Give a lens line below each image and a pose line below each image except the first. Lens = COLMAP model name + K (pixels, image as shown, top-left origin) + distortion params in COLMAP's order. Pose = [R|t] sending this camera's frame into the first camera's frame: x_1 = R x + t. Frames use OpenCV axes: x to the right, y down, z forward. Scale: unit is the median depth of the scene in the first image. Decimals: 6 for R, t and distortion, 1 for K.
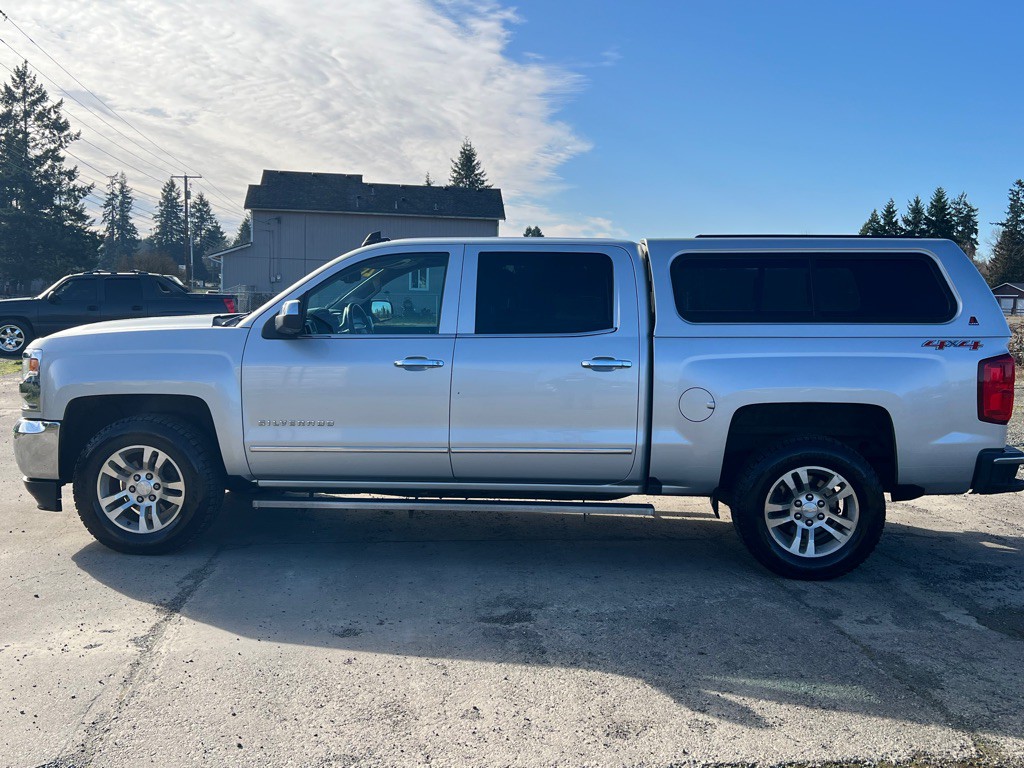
lens RADIAL K [[983.8, 0, 525.8], [0, 983.8, 381.1], [0, 0, 1]] dist [0.087350, -0.165135]
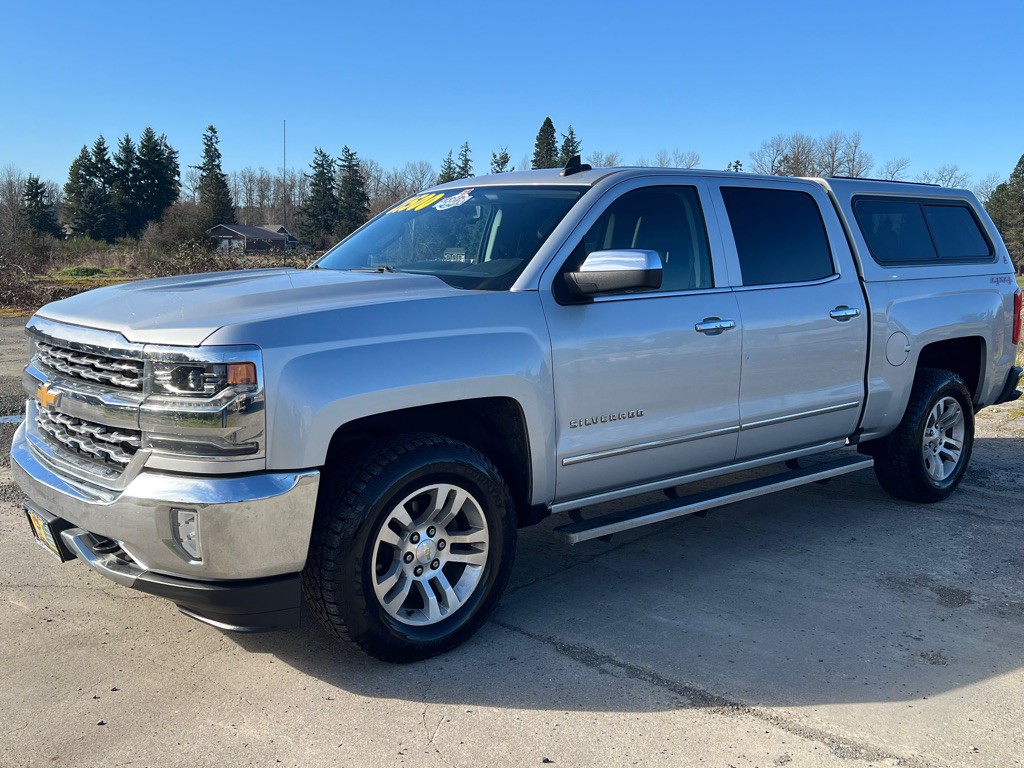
lens RADIAL K [[983.8, 0, 525.8], [0, 983.8, 381.1], [0, 0, 1]] dist [0.087350, -0.165135]
pose [[0.721494, -0.101360, 0.684962, -0.759885], [0.061034, 0.994687, 0.082903, -0.047970], [-0.689726, -0.018008, 0.723847, 0.509177]]
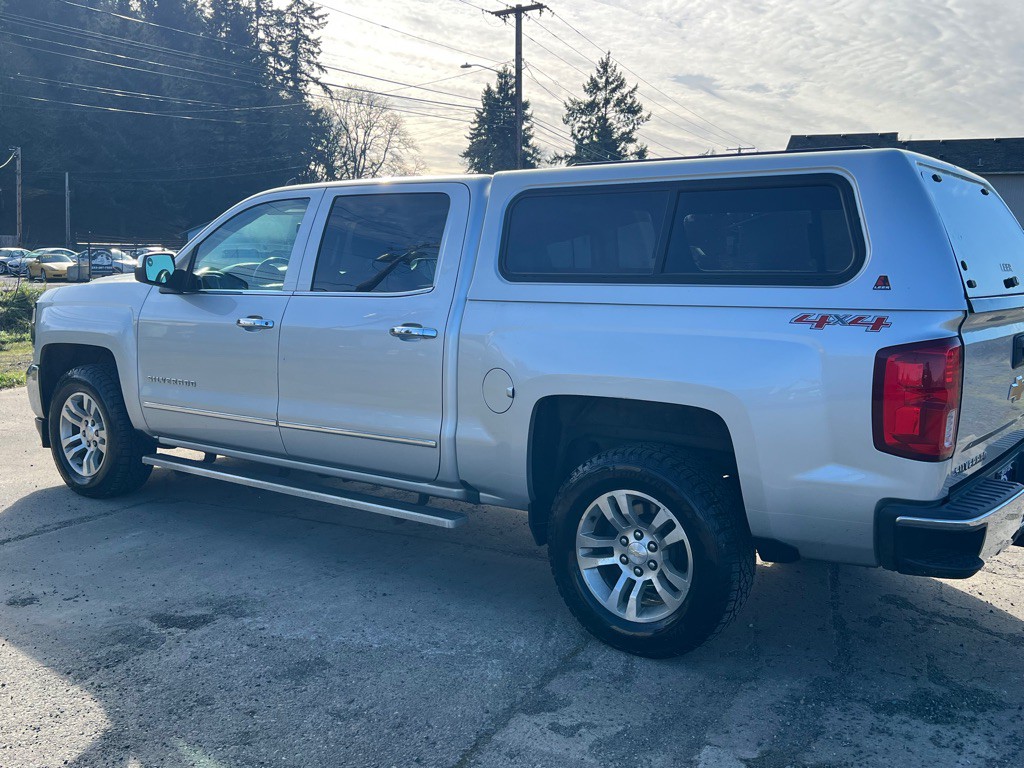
lens RADIAL K [[981.7, 0, 514.5], [0, 981.7, 379.0], [0, 0, 1]] dist [0.101989, -0.207543]
pose [[0.837200, 0.063671, -0.543177, 0.567491], [-0.048933, 0.997937, 0.041557, -0.016143], [0.544703, -0.008212, 0.838589, 0.363179]]
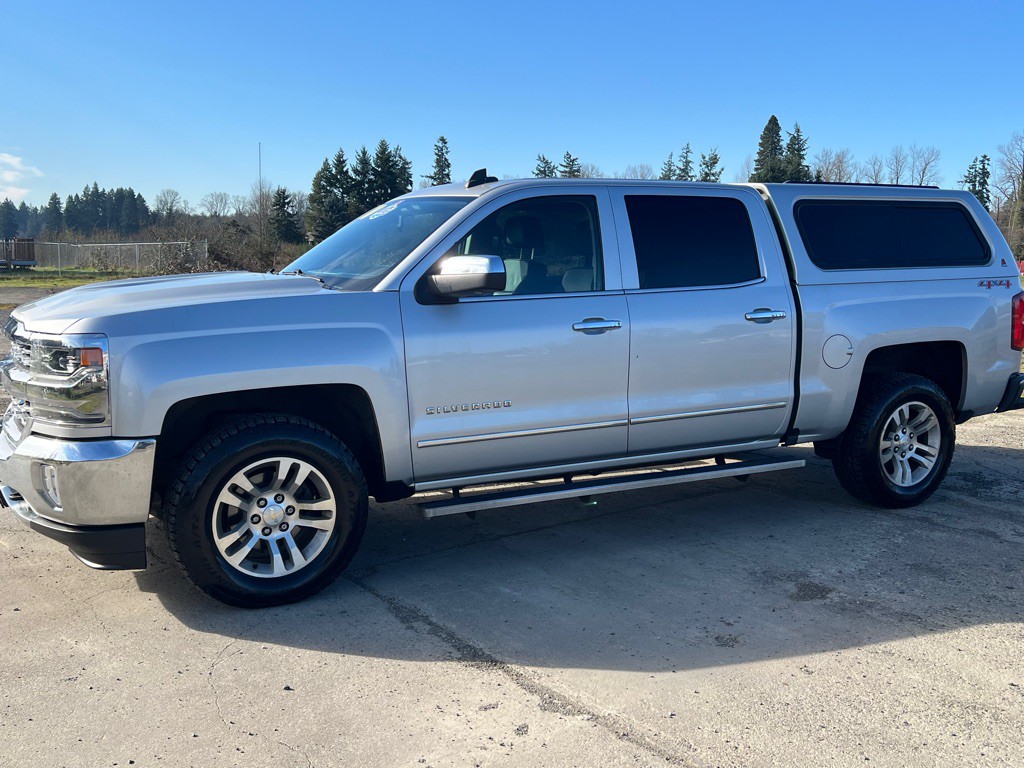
lens RADIAL K [[981.1, 0, 529.0], [0, 981.1, 386.5], [0, 0, 1]] dist [0.145278, -0.349898]
pose [[0.853958, -0.083332, 0.513626, -0.593633], [0.053706, 0.995937, 0.072292, -0.029481], [-0.517563, -0.034150, 0.854964, 0.283750]]
